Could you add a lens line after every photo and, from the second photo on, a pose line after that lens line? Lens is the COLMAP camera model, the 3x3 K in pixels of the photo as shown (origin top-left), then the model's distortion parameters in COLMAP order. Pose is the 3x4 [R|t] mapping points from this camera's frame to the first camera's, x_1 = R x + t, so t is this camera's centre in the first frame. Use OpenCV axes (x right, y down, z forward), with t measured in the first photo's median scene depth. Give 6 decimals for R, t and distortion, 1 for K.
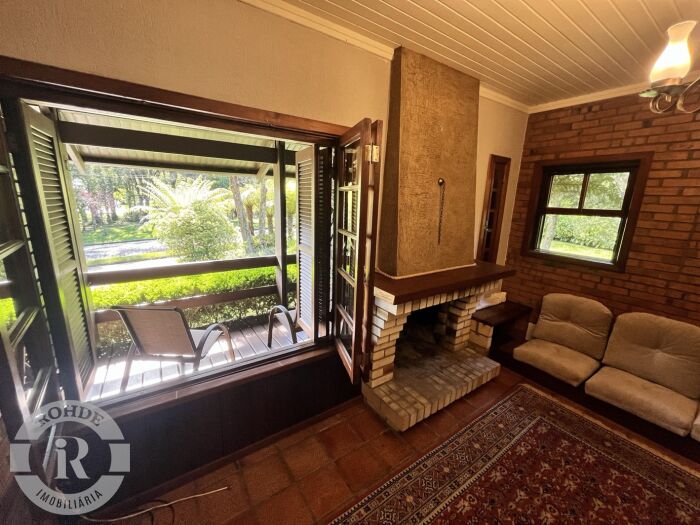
lens RADIAL K [[280.5, 0, 346.7], [0, 280.5, 261.7], [0, 0, 1]] dist [-0.003103, -0.000557]
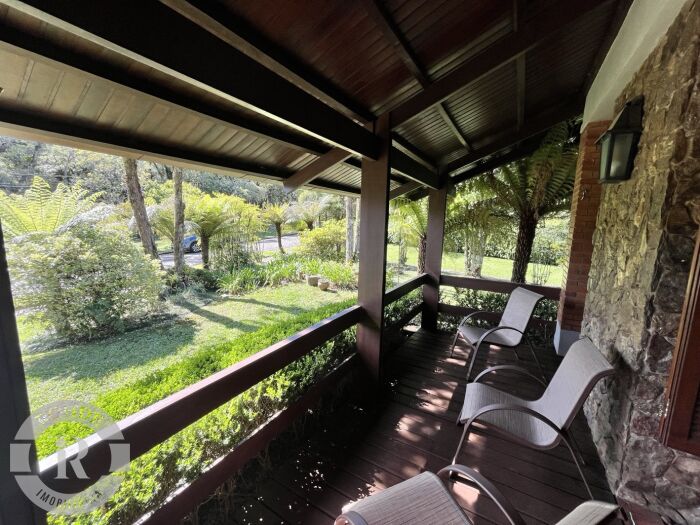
lens RADIAL K [[280.5, 0, 351.6], [0, 280.5, 260.8], [0, 0, 1]] dist [-0.003103, -0.000557]
pose [[0.901574, -0.076847, 0.425746, -0.425237], [0.098824, 0.994661, -0.029737, -0.088906], [-0.421187, 0.068884, 0.904354, 0.332286]]
